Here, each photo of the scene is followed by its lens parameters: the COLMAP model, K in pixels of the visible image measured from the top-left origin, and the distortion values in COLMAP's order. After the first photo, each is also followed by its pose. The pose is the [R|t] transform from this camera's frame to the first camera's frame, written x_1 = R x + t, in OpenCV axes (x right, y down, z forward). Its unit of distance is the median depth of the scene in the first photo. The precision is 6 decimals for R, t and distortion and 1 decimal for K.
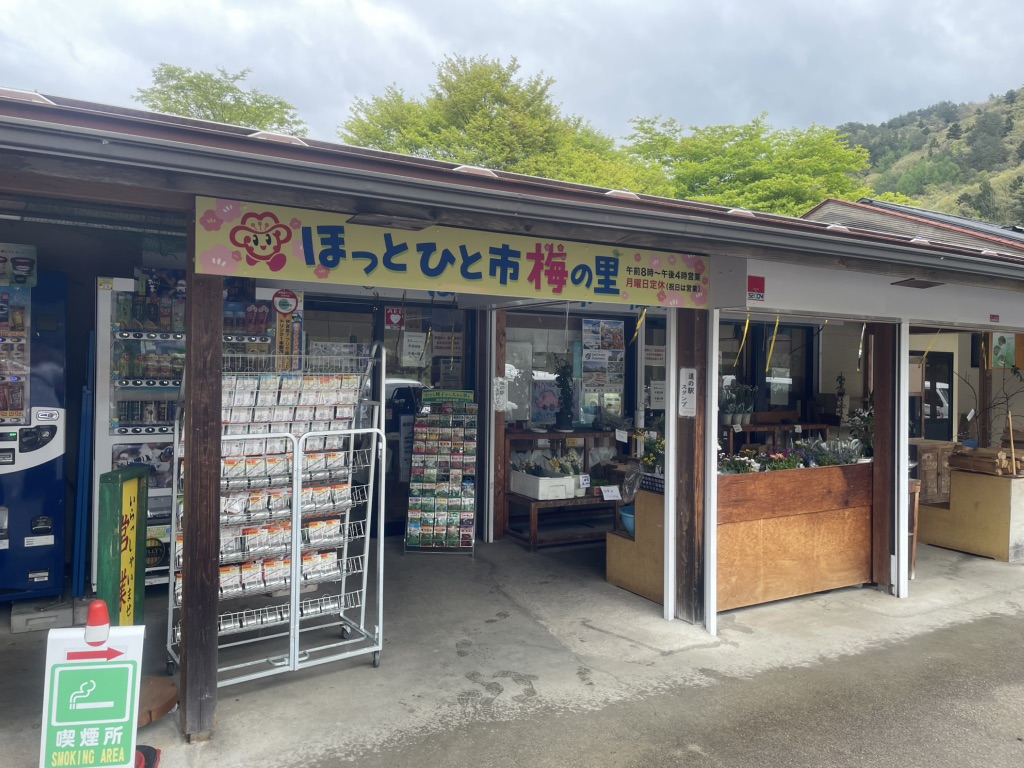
lens RADIAL K [[747.6, 0, 511.6], [0, 747.6, 332.4], [0, 0, 1]] dist [0.081206, -0.080603]
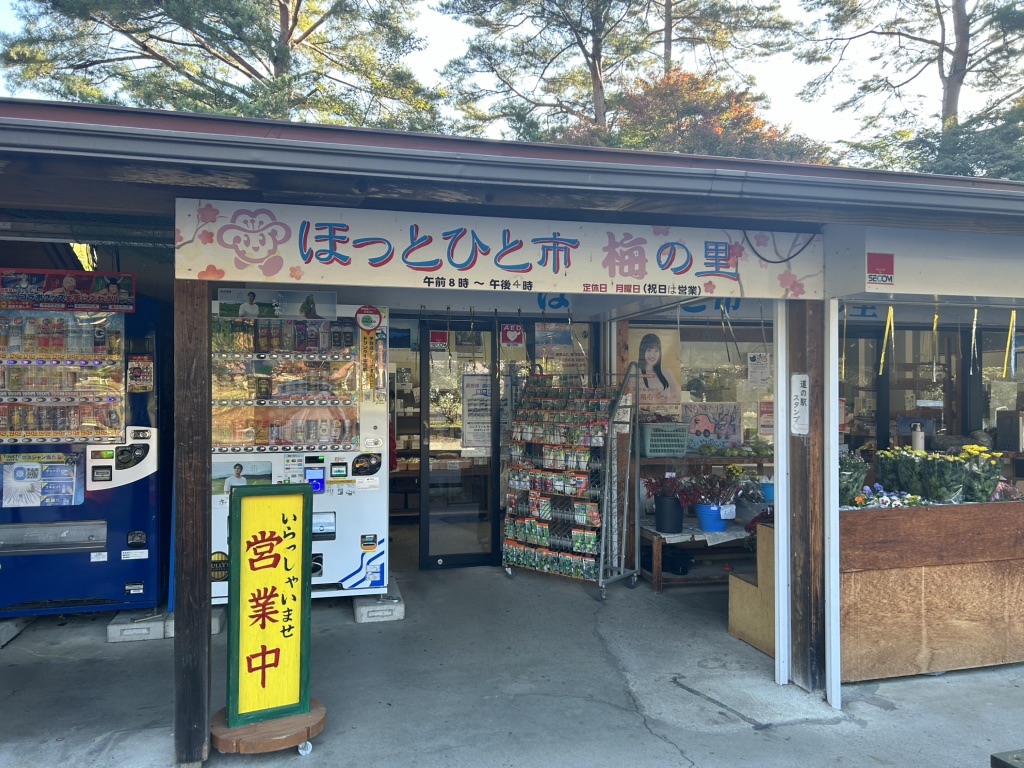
lens RADIAL K [[753.9, 0, 525.9], [0, 753.9, 369.3], [0, 0, 1]] dist [0.084348, -0.104453]
pose [[0.960189, -0.027342, -0.278009, 0.183092], [0.029635, 0.999553, 0.004051, 0.030758], [0.277774, -0.012128, 0.960570, 0.140933]]
